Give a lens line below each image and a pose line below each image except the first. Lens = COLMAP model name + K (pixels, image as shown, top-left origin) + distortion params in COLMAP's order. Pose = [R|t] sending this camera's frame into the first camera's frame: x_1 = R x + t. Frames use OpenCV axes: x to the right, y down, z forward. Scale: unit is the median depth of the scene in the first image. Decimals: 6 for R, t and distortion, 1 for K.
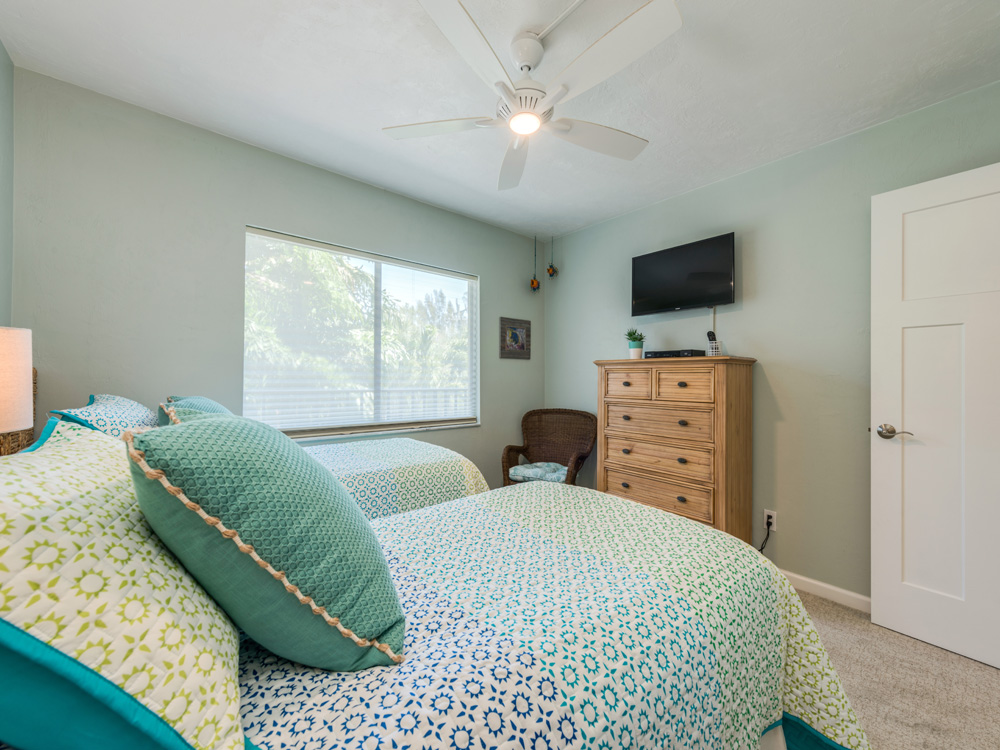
lens RADIAL K [[390.3, 0, 501.1], [0, 390.3, 377.7], [0, 0, 1]] dist [0.006418, -0.000810]
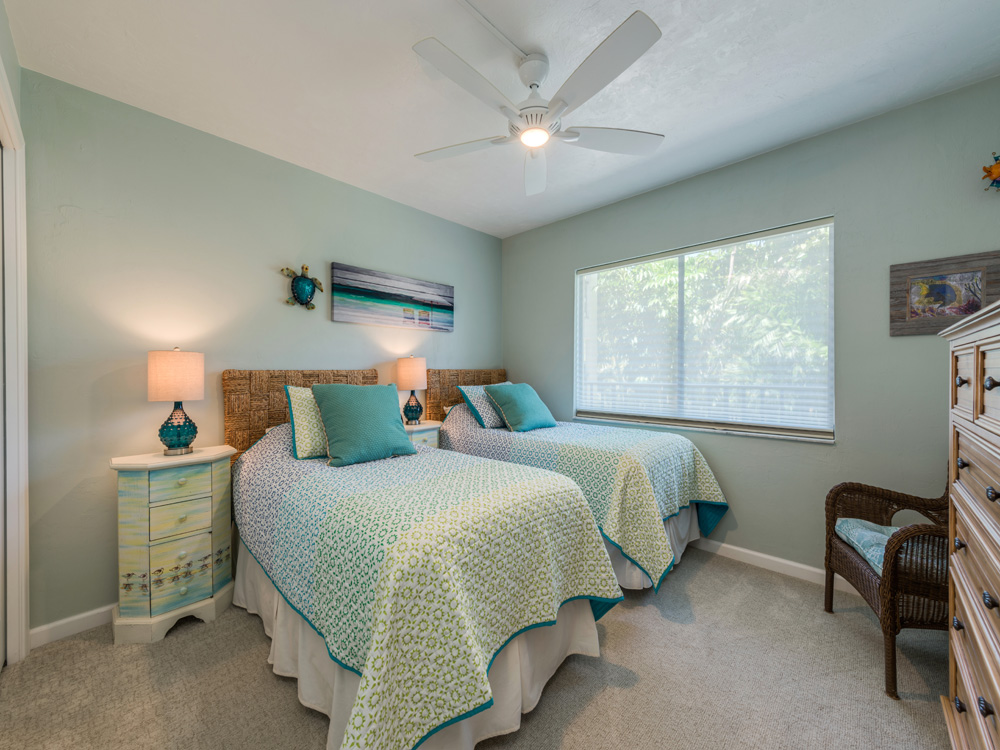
lens RADIAL K [[390.3, 0, 500.8], [0, 390.3, 375.0], [0, 0, 1]] dist [0.006418, -0.000810]
pose [[0.109008, -0.003239, -0.994036, 0.611480], [0.007611, 0.999968, -0.002423, 0.005734], [0.994012, -0.007301, 0.109029, 0.426134]]
